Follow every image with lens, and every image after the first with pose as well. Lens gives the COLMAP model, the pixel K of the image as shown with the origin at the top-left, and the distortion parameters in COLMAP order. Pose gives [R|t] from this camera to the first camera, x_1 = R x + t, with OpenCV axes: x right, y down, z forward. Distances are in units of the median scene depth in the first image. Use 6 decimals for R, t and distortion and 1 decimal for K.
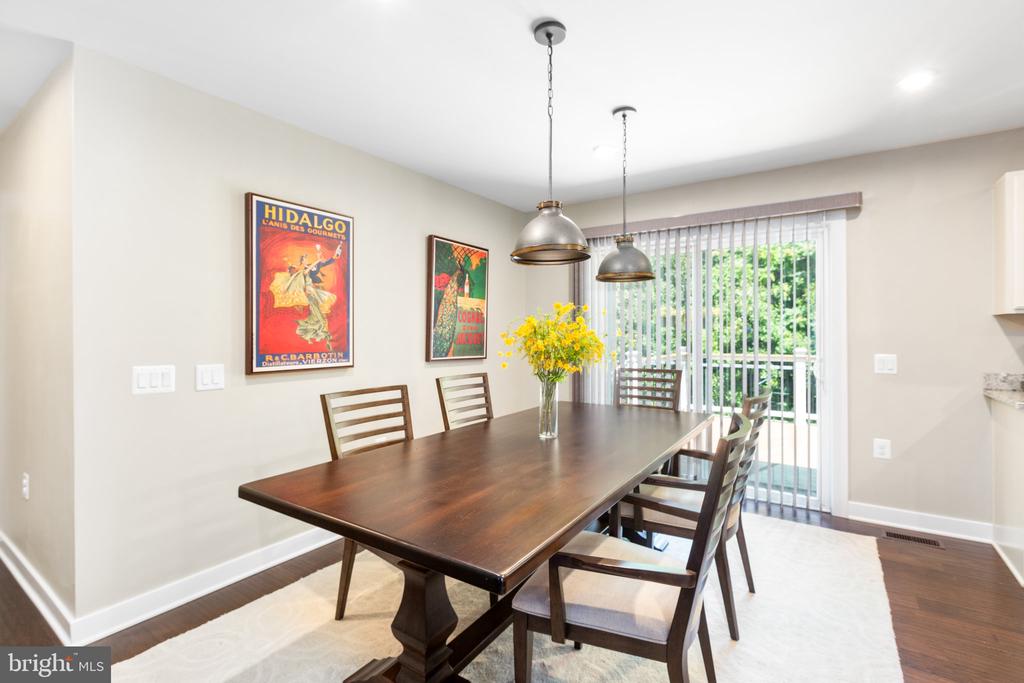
lens RADIAL K [[470.2, 0, 508.2], [0, 470.2, 328.6], [0, 0, 1]] dist [-0.014845, 0.000091]
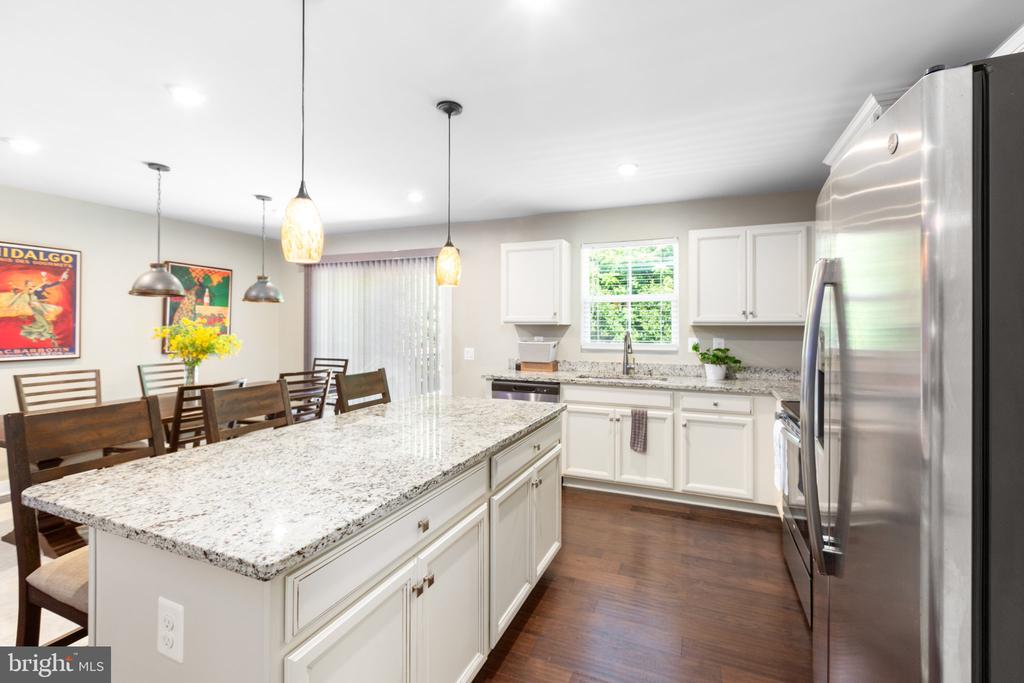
lens RADIAL K [[457.3, 0, 511.5], [0, 457.3, 319.7], [0, 0, 1]] dist [-0.001122, -0.000411]
pose [[0.978301, 0.008769, 0.207004, 0.688504], [-0.008145, 0.999959, -0.003869, -0.040237], [-0.207029, 0.002099, 0.978332, -0.640031]]
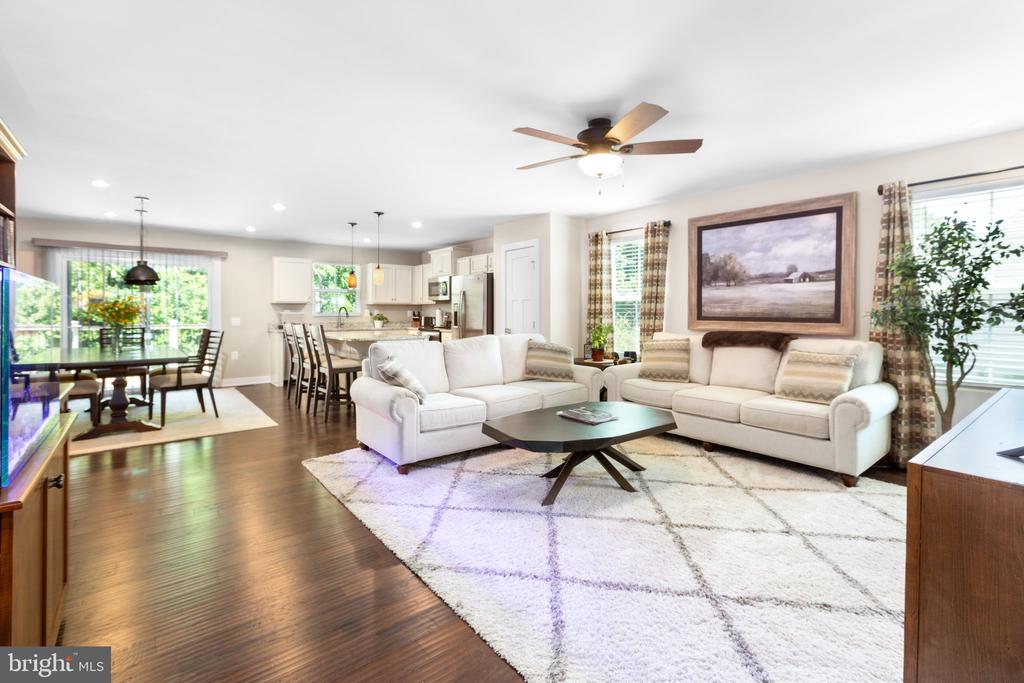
lens RADIAL K [[457.3, 0, 511.5], [0, 457.3, 319.7], [0, 0, 1]] dist [-0.001122, -0.000411]
pose [[0.284105, -0.014649, 0.958681, -1.252885], [-0.009507, 0.999791, 0.018094, 0.009529], [-0.958746, -0.014254, 0.283906, -1.247151]]
